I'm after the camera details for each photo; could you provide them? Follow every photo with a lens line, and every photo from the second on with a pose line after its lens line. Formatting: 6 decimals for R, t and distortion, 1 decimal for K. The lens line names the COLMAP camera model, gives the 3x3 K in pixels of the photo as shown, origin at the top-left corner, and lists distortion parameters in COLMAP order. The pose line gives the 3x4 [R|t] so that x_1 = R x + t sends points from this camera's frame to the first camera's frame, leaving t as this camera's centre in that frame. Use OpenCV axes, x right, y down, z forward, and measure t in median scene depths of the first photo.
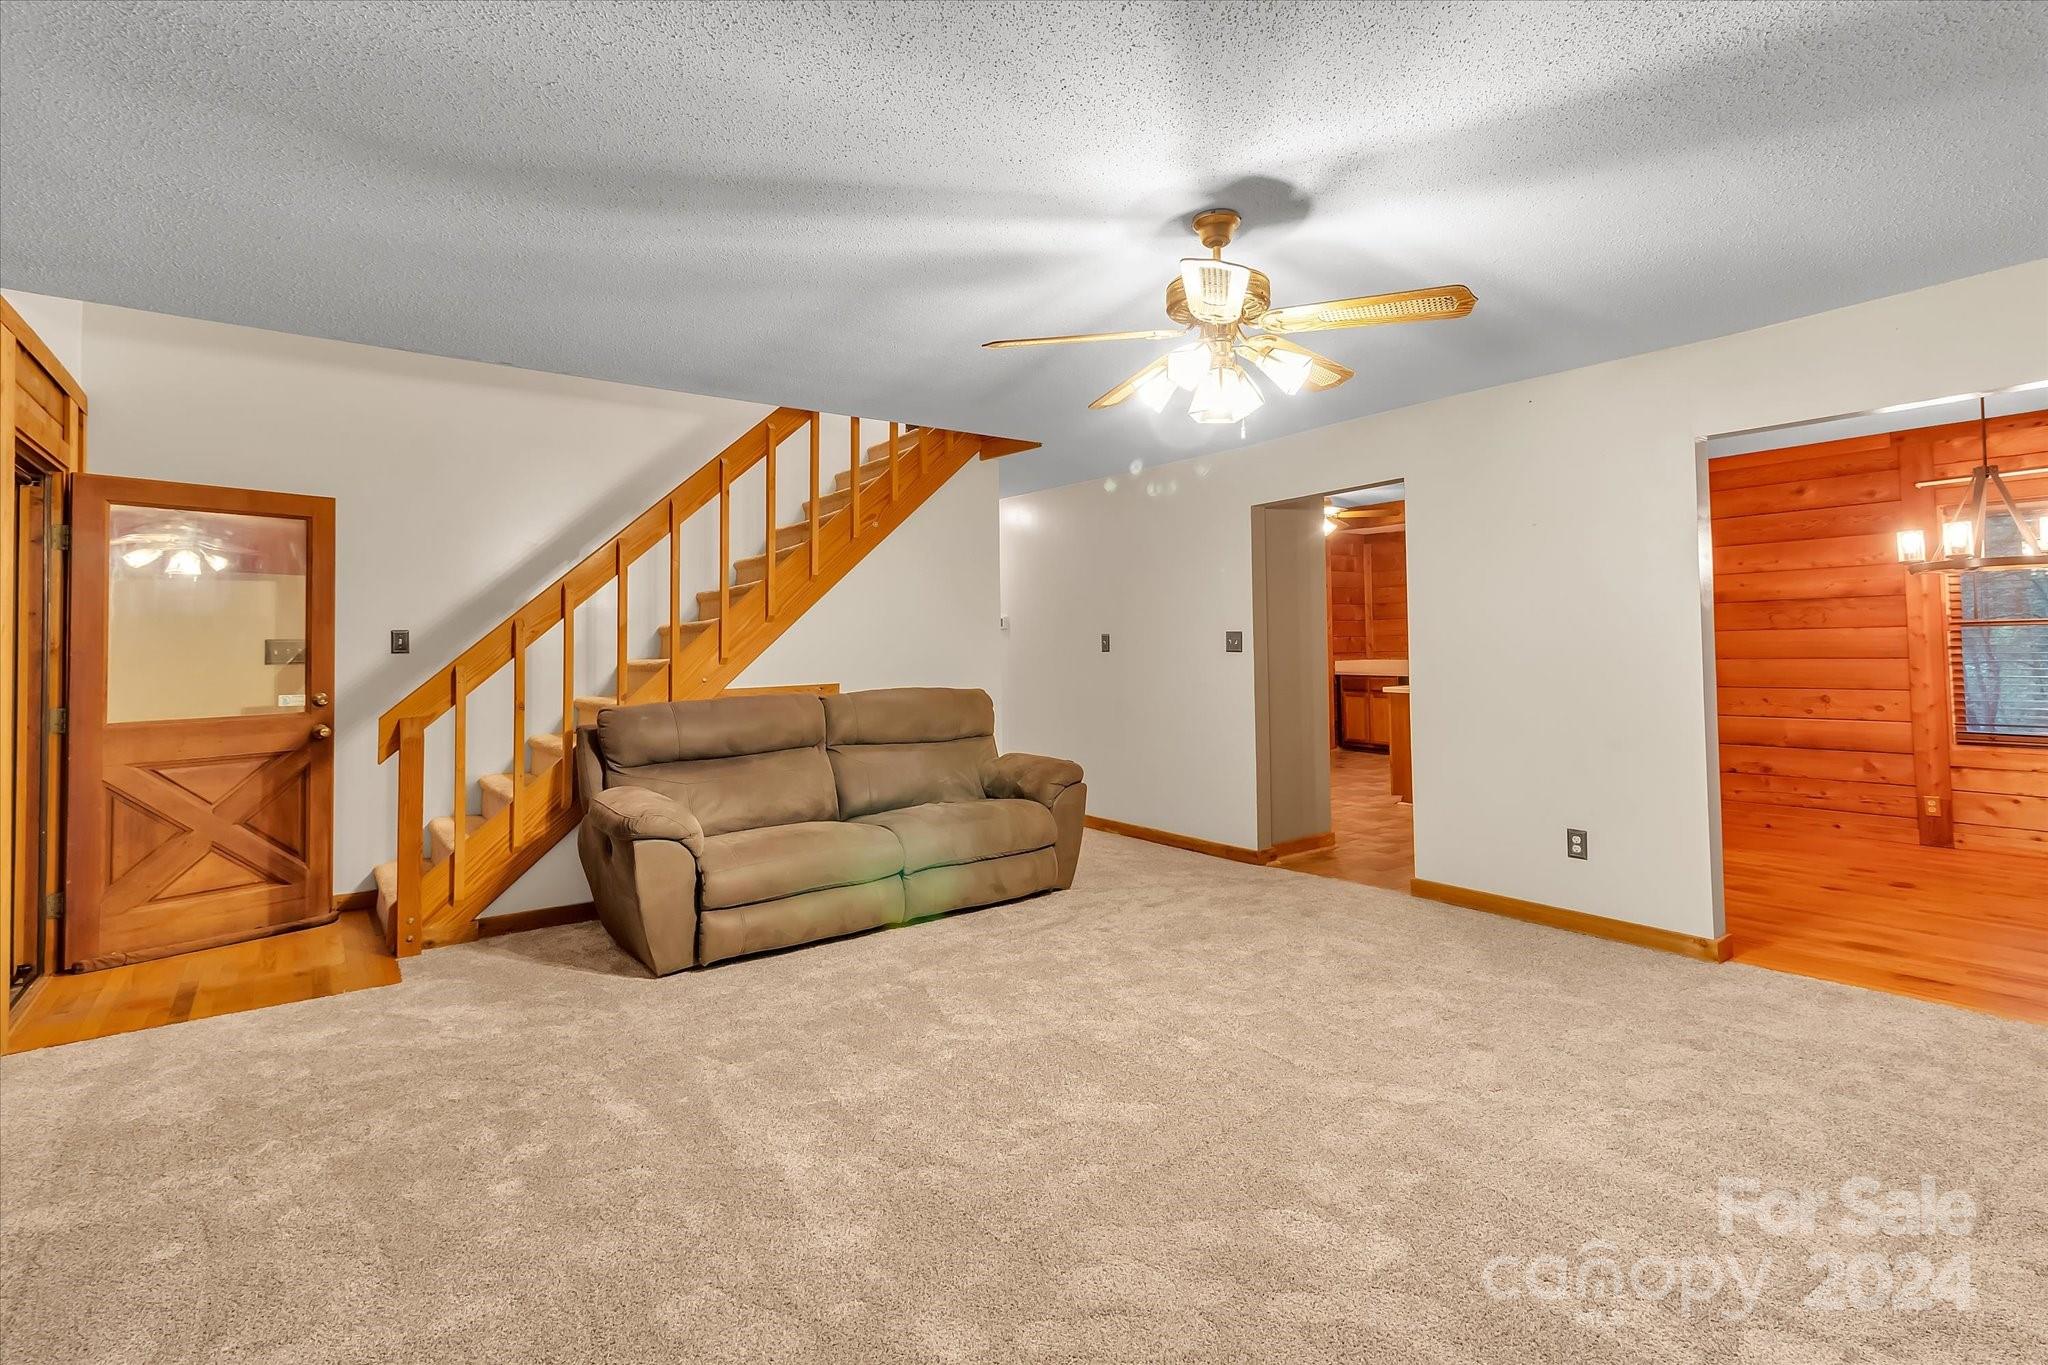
lens RADIAL K [[955.7, 0, 1027.3], [0, 955.7, 646.8], [0, 0, 1]] dist [-0.000374, 0.000088]
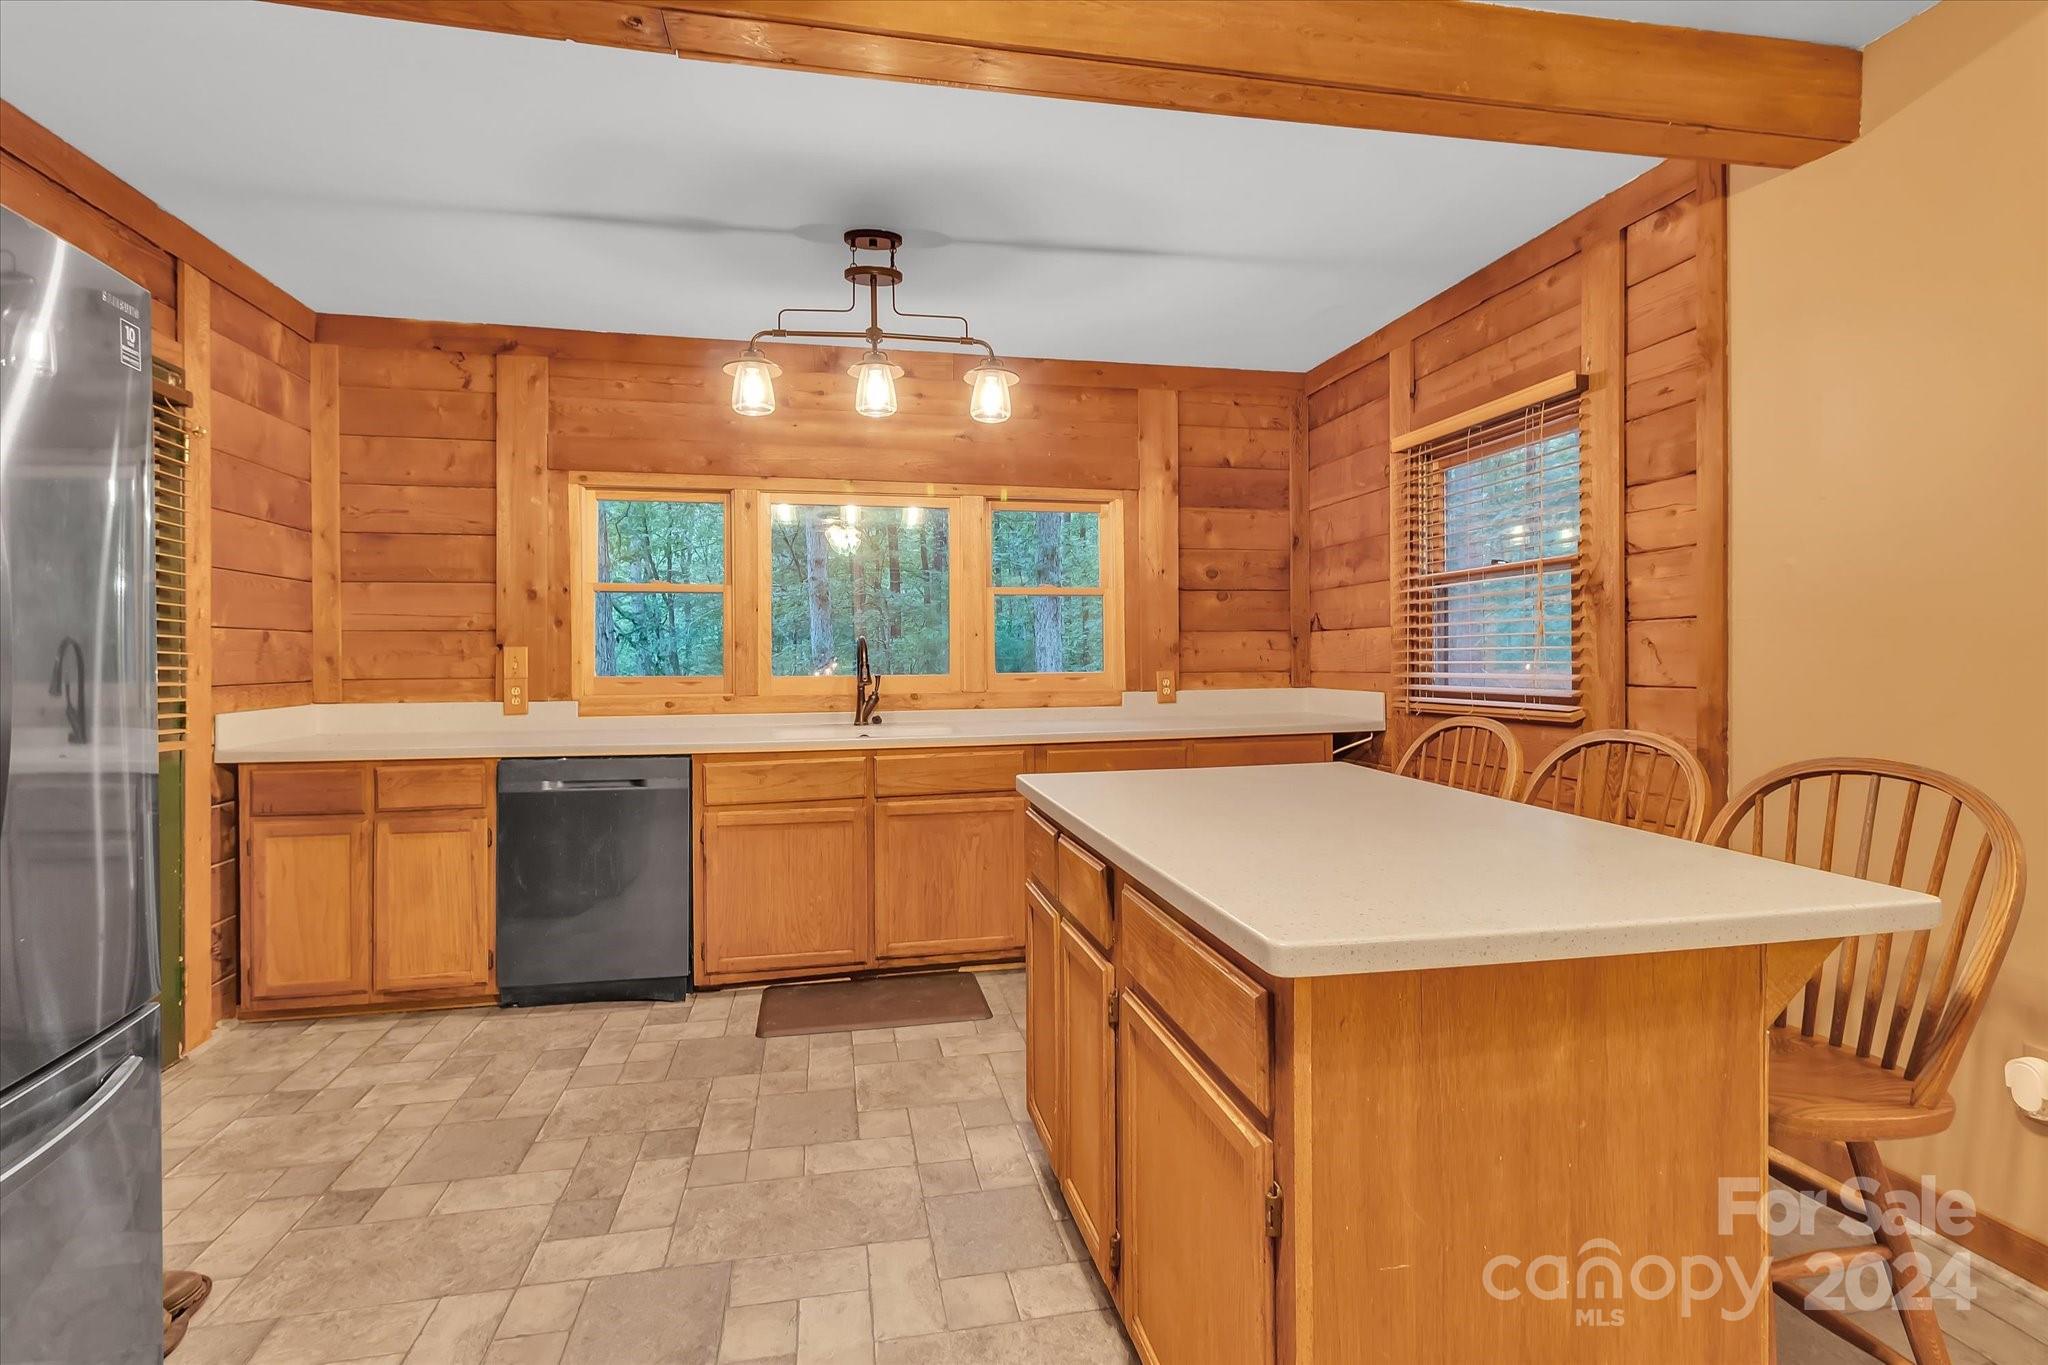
lens RADIAL K [[981.6, 0, 1017.2], [0, 981.6, 659.4], [0, 0, 1]] dist [0.013149, -0.000699]
pose [[0.417187, 0.012591, 0.908733, 0.309250], [-0.001701, 0.999913, -0.013074, 0.004566], [-0.908819, 0.003909, 0.417172, 1.311660]]
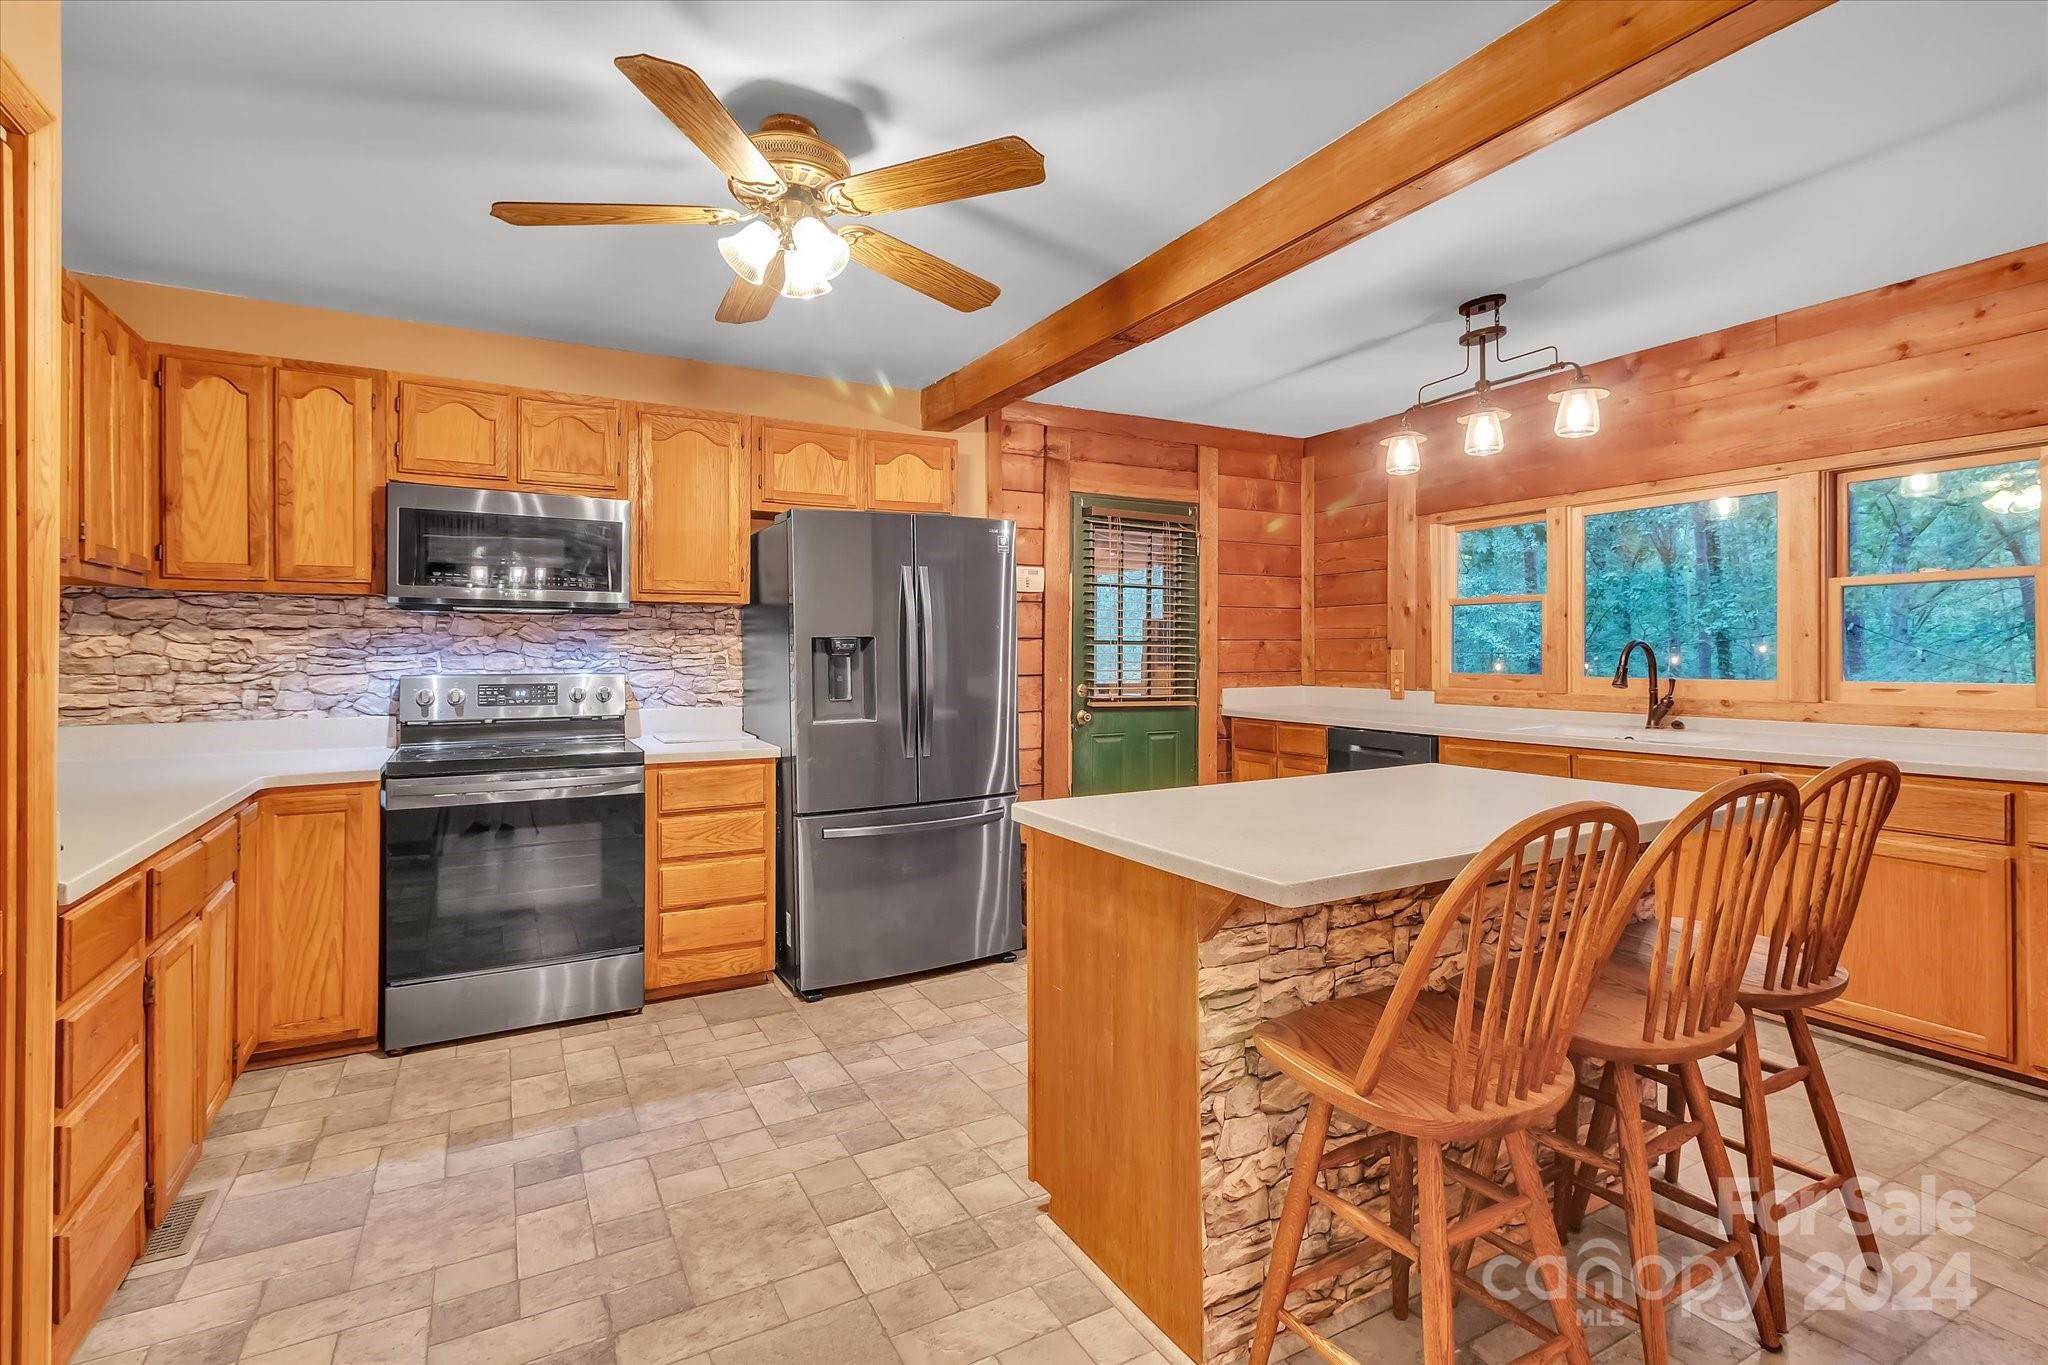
lens RADIAL K [[955.7, 0, 1027.3], [0, 955.7, 646.8], [0, 0, 1]] dist [-0.000374, 0.000088]
pose [[0.992590, 0.016077, -0.120443, 0.548140], [-0.016756, 0.999849, -0.004625, -0.005078], [0.120350, 0.006609, 0.992710, 0.968142]]
